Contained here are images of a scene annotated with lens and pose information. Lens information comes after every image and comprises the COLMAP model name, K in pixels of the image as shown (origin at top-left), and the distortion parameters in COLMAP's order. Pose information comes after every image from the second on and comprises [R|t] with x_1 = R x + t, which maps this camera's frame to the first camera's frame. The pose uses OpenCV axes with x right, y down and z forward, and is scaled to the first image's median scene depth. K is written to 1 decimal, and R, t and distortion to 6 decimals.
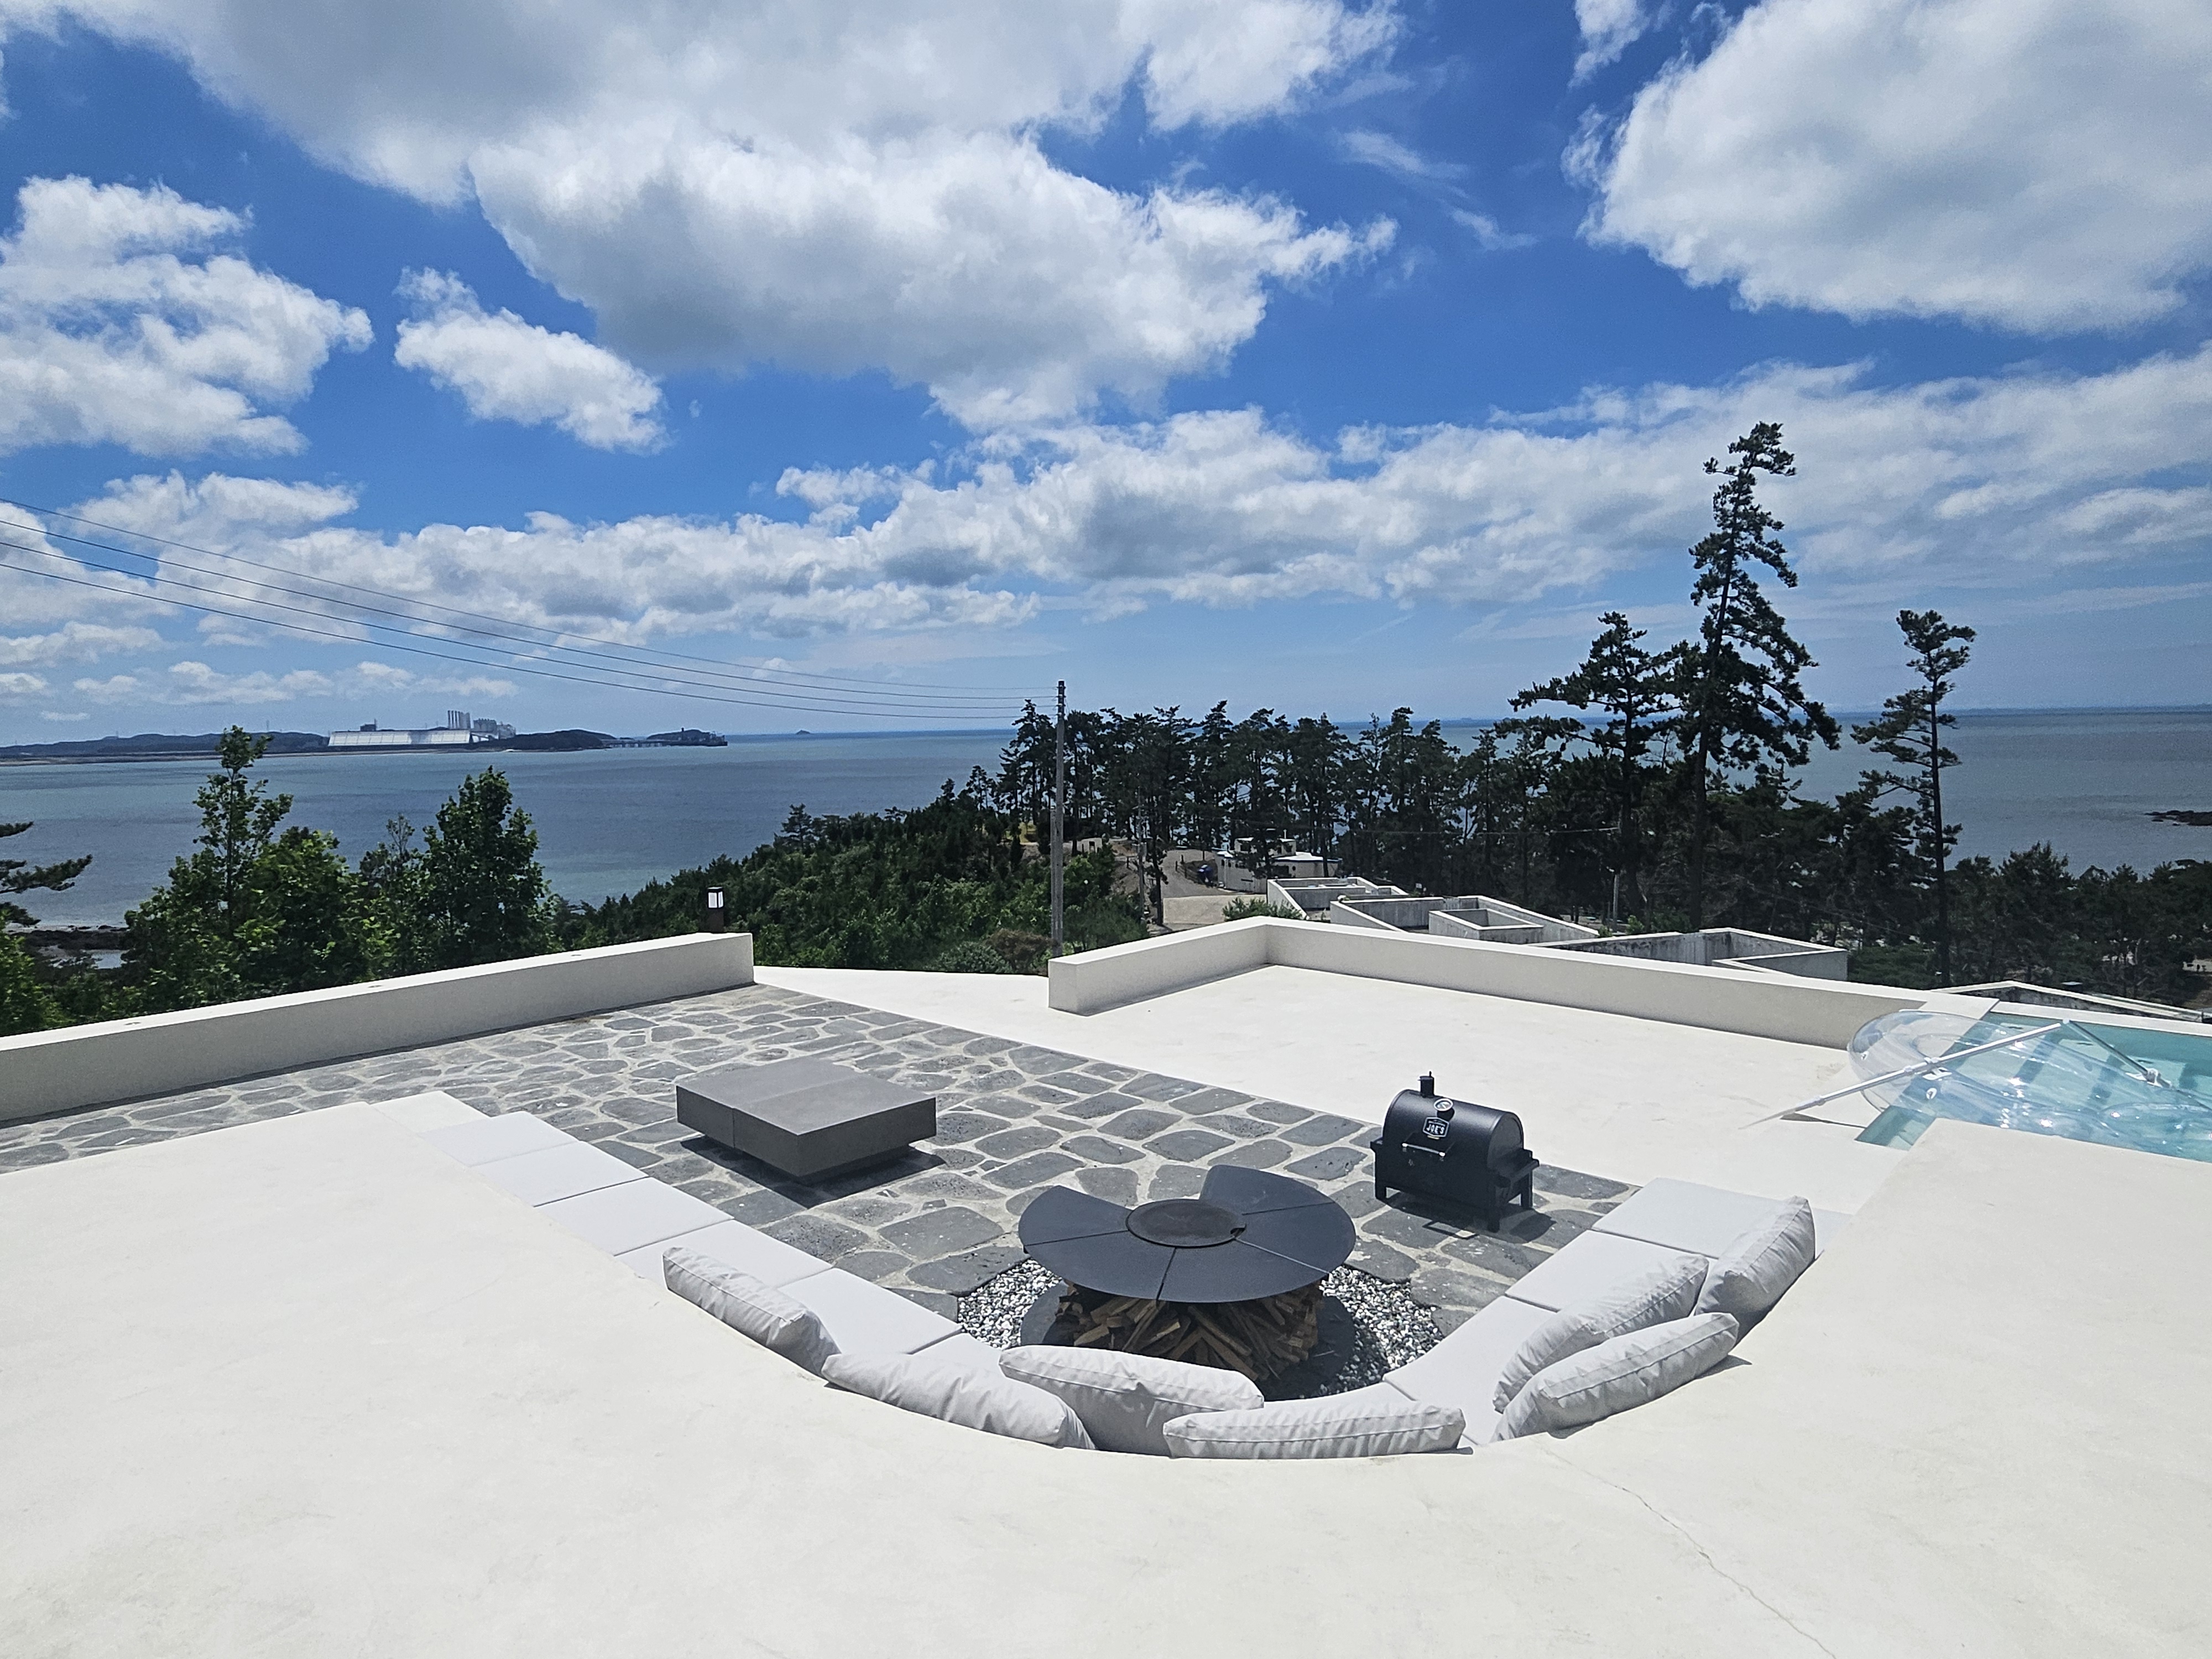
lens RADIAL K [[1271.6, 0, 1105.7], [0, 1271.6, 817.9], [0, 0, 1]] dist [0.000249, -0.000133]
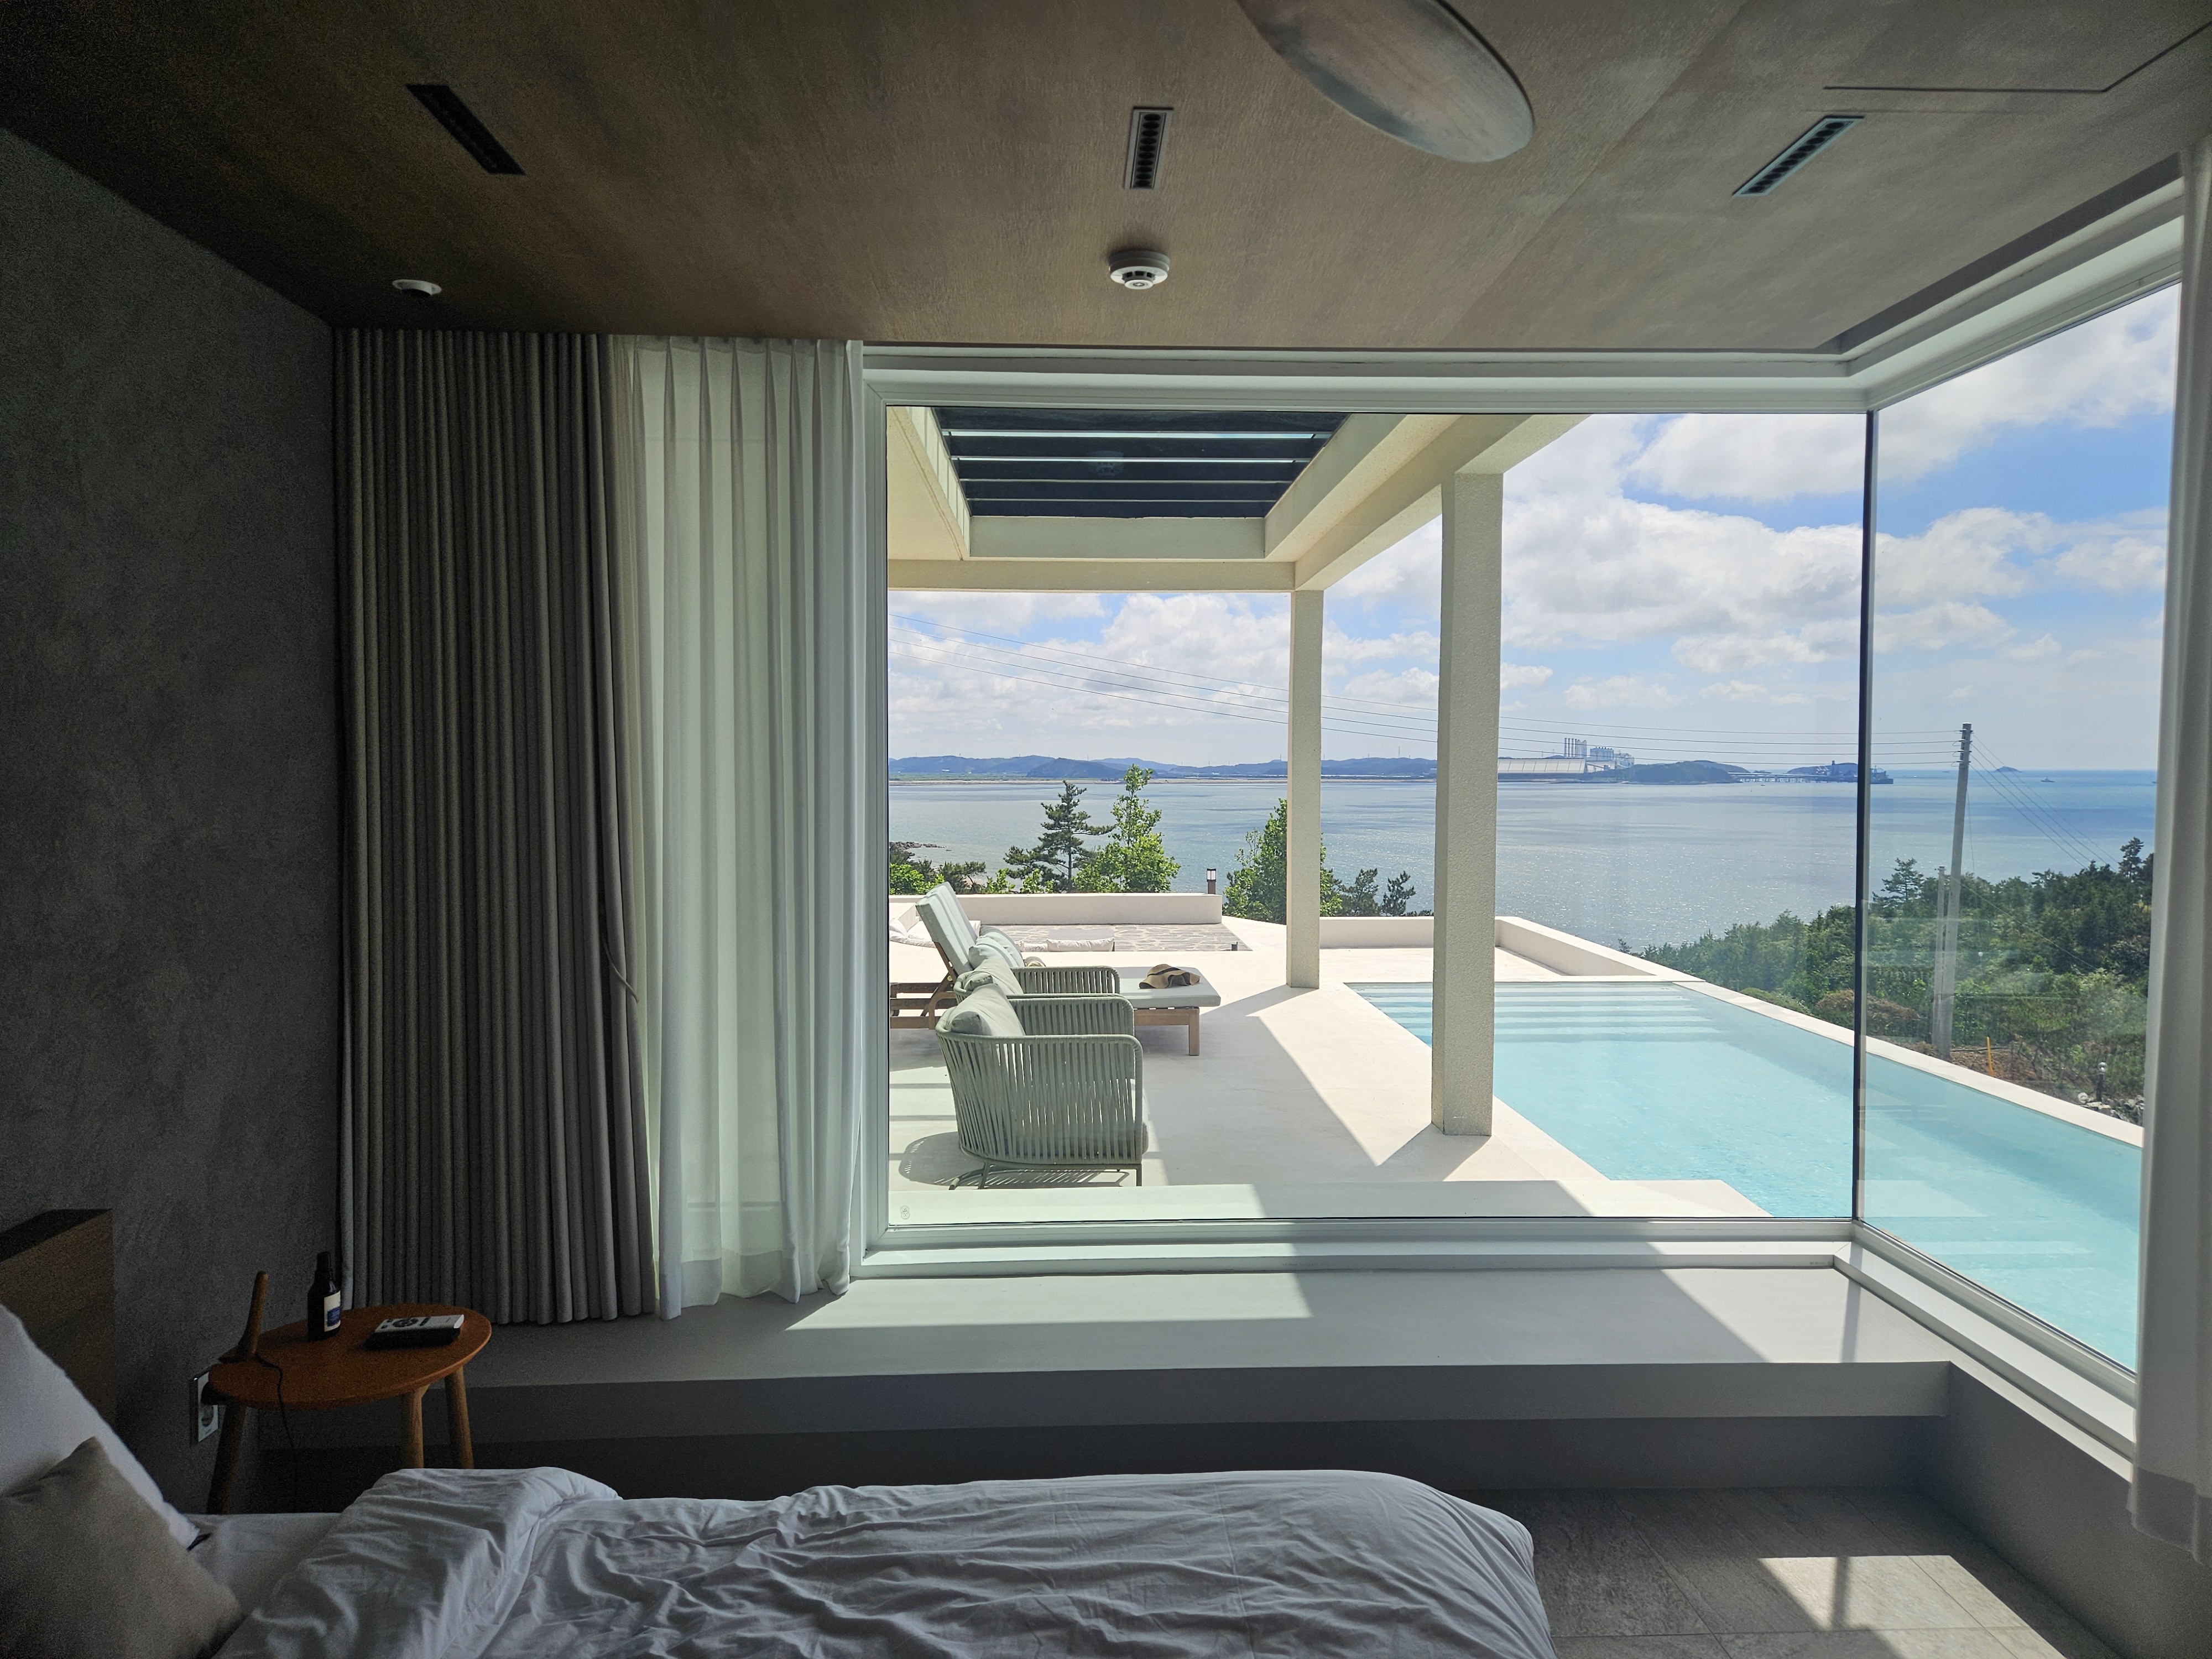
lens RADIAL K [[1473.5, 0, 1107.3], [0, 1473.5, 833.6], [0, 0, 1]] dist [-0.001186, -0.000241]
pose [[0.709978, 0.053757, -0.702169, 0.262732], [-0.067401, 0.997692, 0.008231, -0.000075], [0.700991, 0.041483, 0.711962, -0.140857]]
